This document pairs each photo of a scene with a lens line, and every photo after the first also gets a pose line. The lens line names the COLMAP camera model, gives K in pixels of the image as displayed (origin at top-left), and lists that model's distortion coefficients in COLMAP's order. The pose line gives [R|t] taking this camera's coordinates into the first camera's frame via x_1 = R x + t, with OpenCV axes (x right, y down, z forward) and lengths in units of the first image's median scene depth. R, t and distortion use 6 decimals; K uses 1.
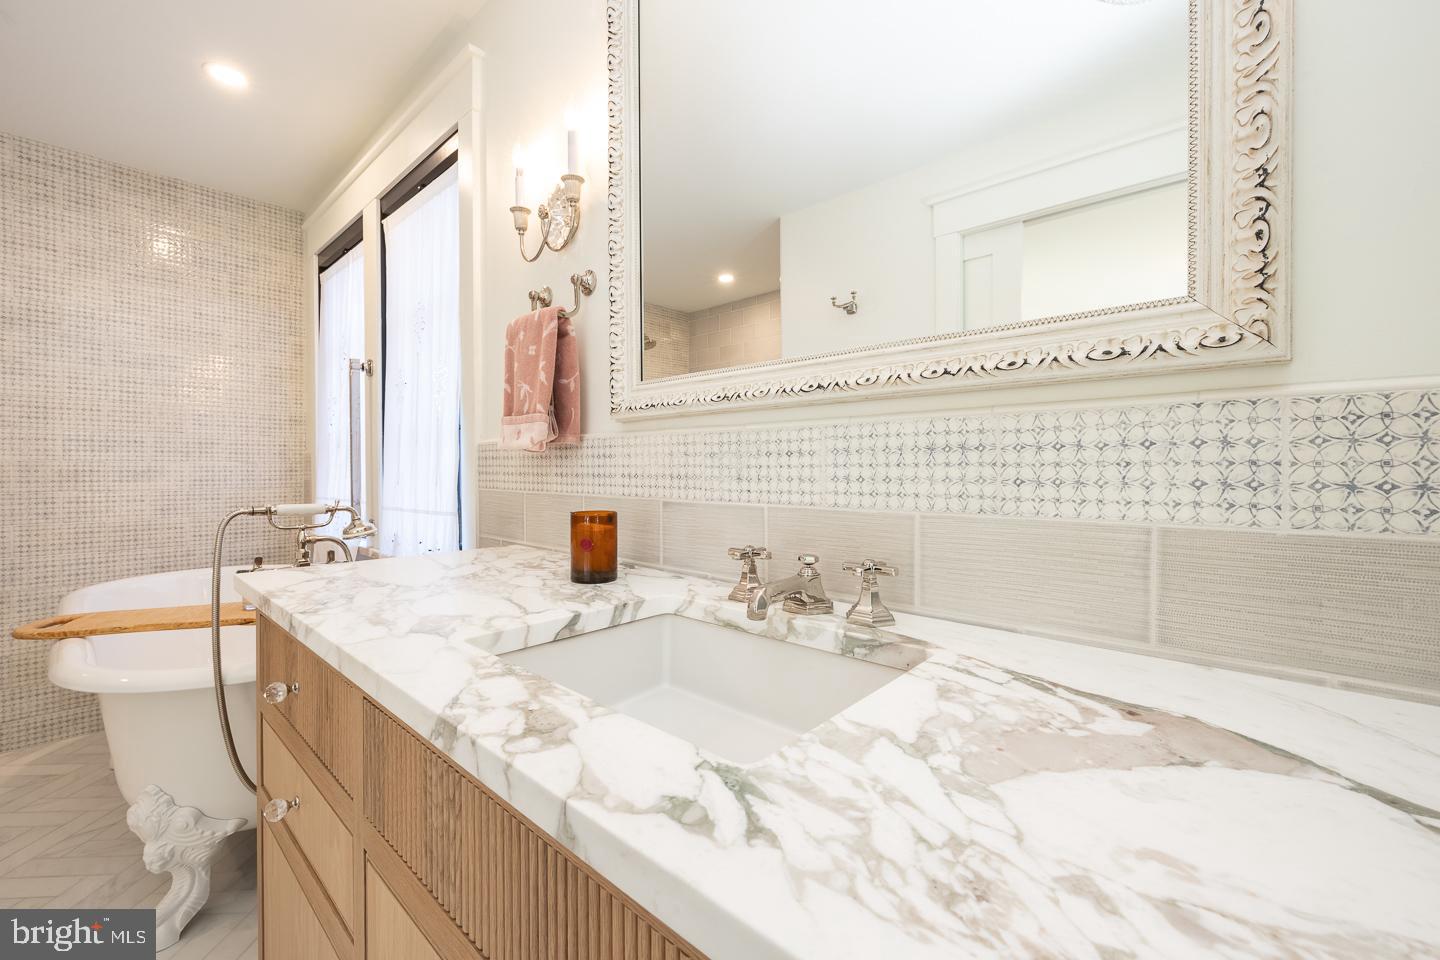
lens RADIAL K [[581.1, 0, 719.9], [0, 581.1, 477.0], [0, 0, 1]] dist [-0.006861, 0.000016]
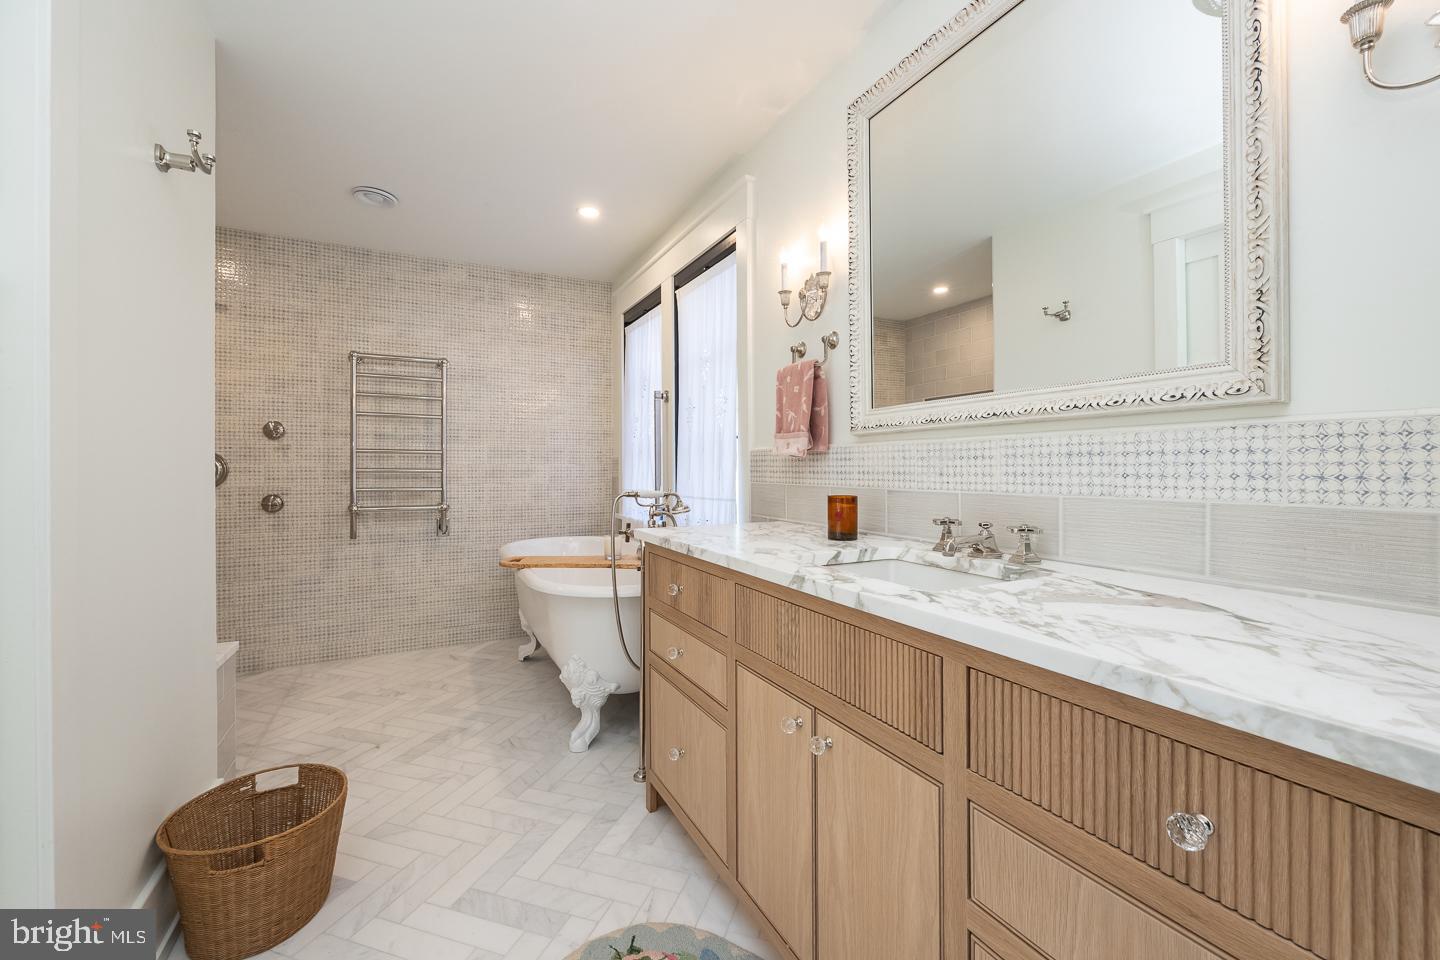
lens RADIAL K [[581.1, 0, 720.9], [0, 581.1, 473.1], [0, 0, 1]] dist [-0.006861, 0.000016]
pose [[0.936340, -0.001453, -0.351092, 0.026258], [0.000087, 0.999992, -0.003907, 0.005213], [0.351095, 0.003628, 0.936333, -0.584969]]
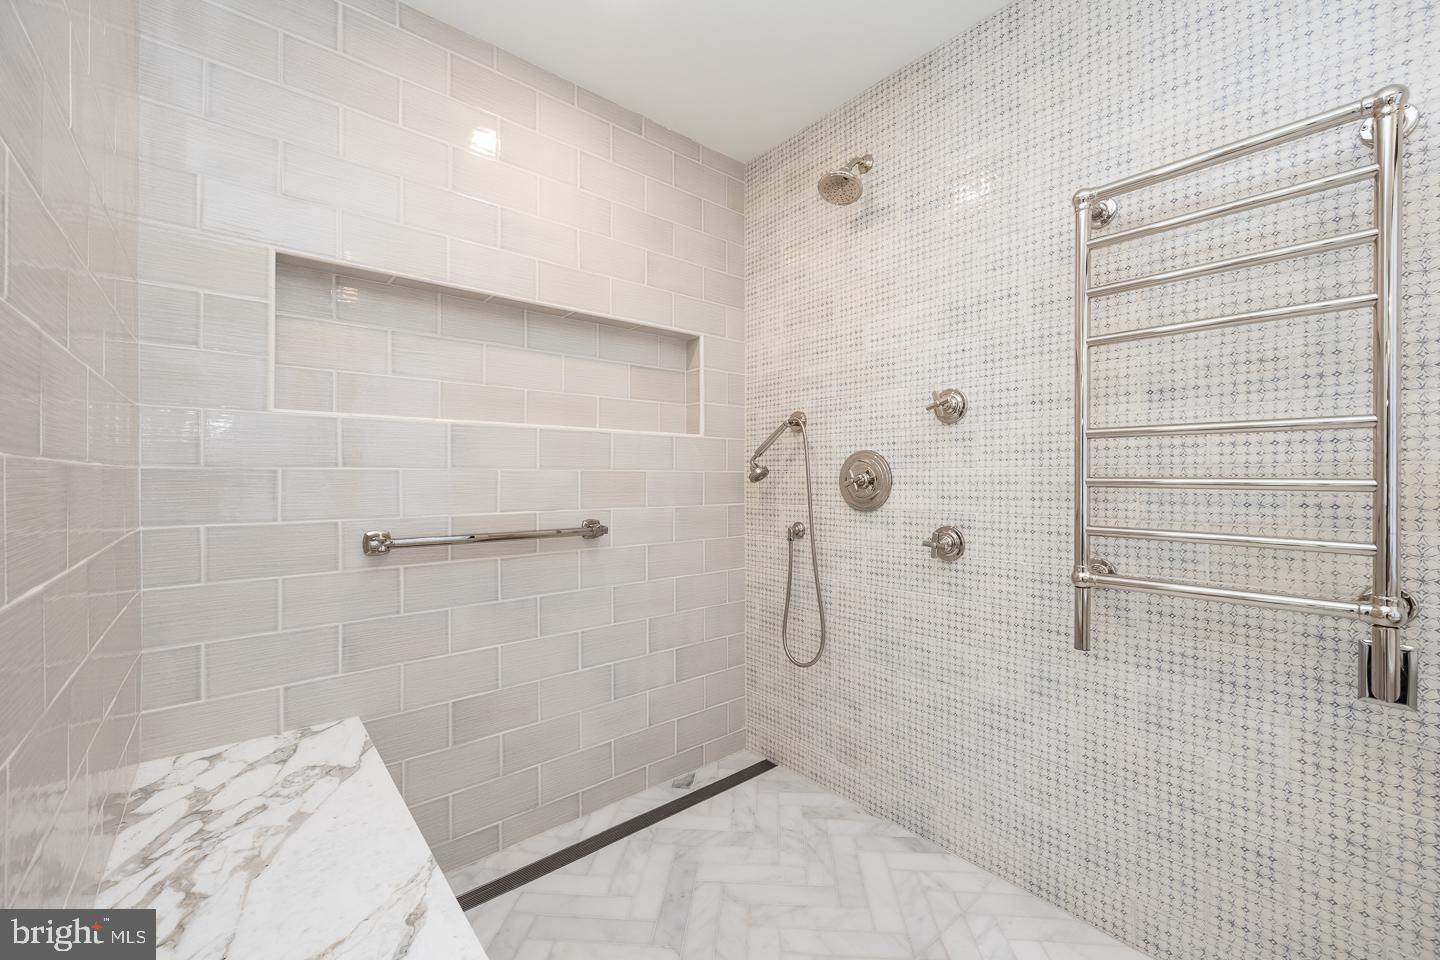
lens RADIAL K [[581.1, 0, 717.4], [0, 581.1, 482.0], [0, 0, 1]] dist [-0.006861, 0.000016]
pose [[-0.127179, 0.001418, -0.991879, -1.590151], [-0.004443, 0.999988, 0.001999, -0.020458], [0.991870, 0.004661, -0.127171, 1.040728]]
